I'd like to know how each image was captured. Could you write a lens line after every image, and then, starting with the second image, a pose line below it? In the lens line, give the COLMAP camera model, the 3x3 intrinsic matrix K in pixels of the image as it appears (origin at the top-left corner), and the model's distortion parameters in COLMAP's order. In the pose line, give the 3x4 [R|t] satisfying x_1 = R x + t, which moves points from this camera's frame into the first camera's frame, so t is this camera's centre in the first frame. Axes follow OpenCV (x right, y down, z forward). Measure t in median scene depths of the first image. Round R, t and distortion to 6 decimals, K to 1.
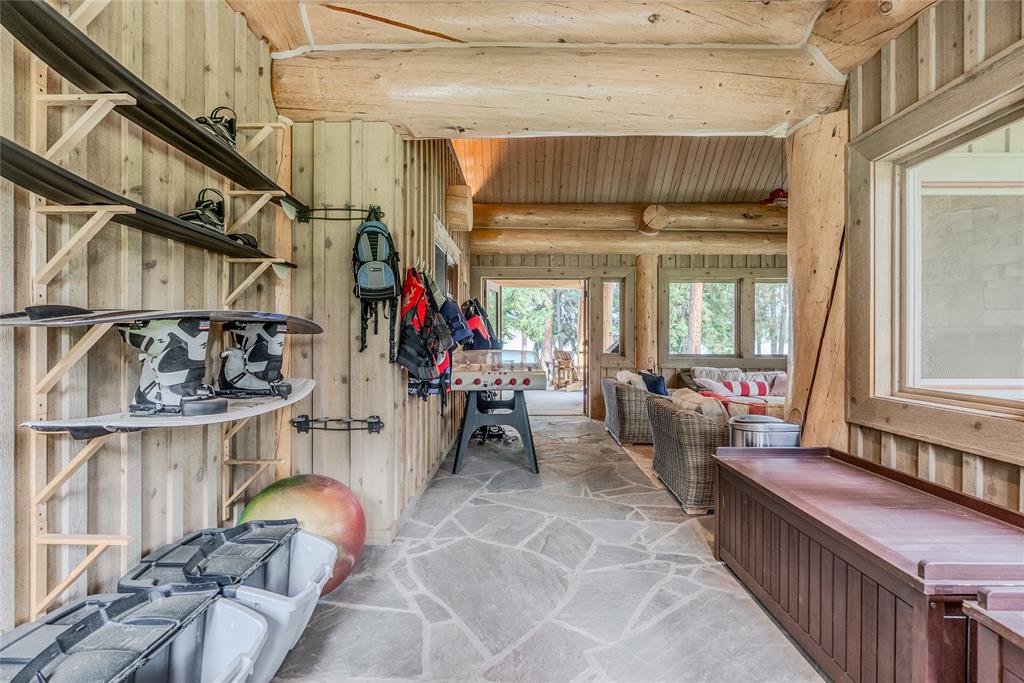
lens RADIAL K [[463.3, 0, 512.0], [0, 463.3, 341.5], [0, 0, 1]] dist [-0.009803, 0.000838]
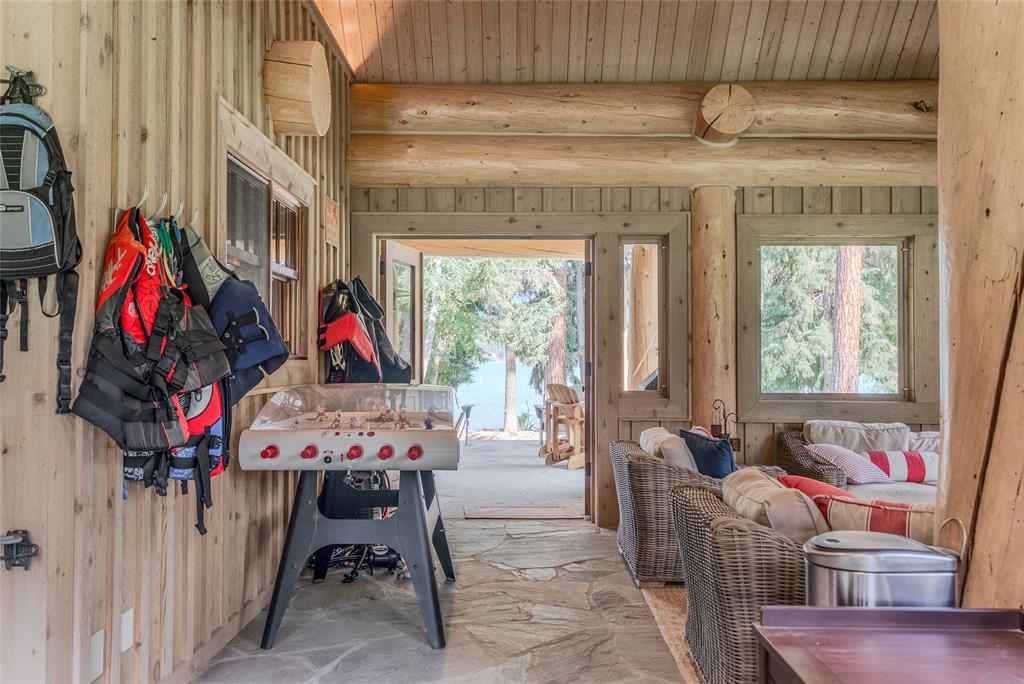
lens RADIAL K [[904.1, 0, 512.0], [0, 904.1, 342.0], [0, 0, 1]] dist [0.010958, -0.007070]
pose [[0.999877, 0.001787, -0.015574, 0.099069], [-0.002187, 0.999667, -0.025716, -0.001008], [0.015523, 0.025747, 0.999548, 0.055782]]
